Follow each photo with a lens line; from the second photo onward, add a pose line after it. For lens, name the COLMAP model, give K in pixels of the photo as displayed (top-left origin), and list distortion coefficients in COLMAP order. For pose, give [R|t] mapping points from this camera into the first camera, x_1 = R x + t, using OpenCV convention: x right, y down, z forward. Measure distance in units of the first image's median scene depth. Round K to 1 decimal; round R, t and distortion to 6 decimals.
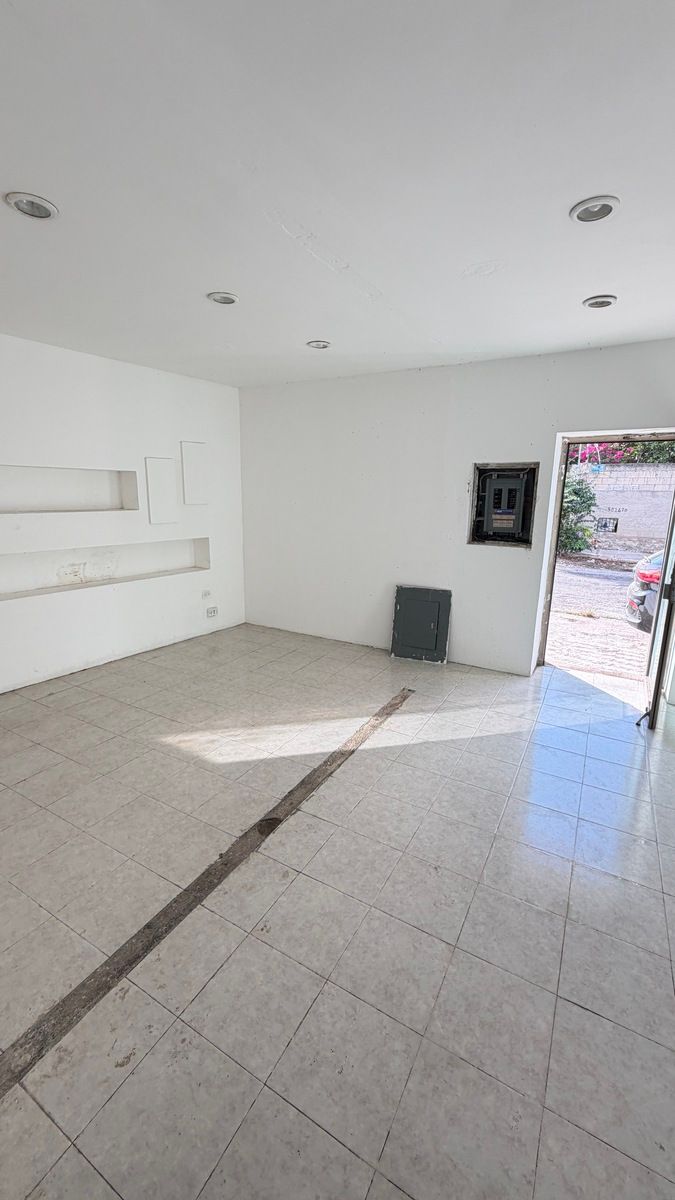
lens RADIAL K [[476.1, 0, 336.8], [0, 476.1, 593.8], [0, 0, 1]] dist [-0.000532, -0.000140]
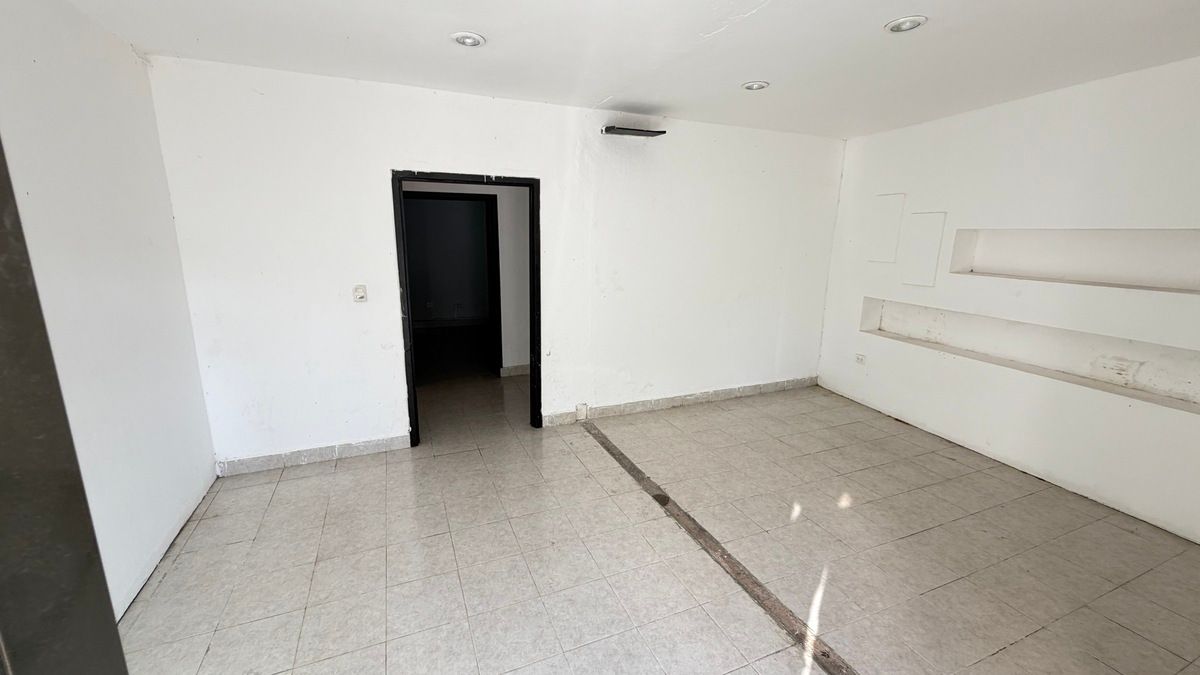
lens RADIAL K [[476.1, 0, 598.3], [0, 476.1, 338.6], [0, 0, 1]] dist [-0.000532, -0.000140]
pose [[-0.599110, 0.150183, -0.786456, 0.944099], [-0.190588, 0.927267, 0.322260, -0.325241], [0.777653, 0.342958, -0.526912, 1.411393]]
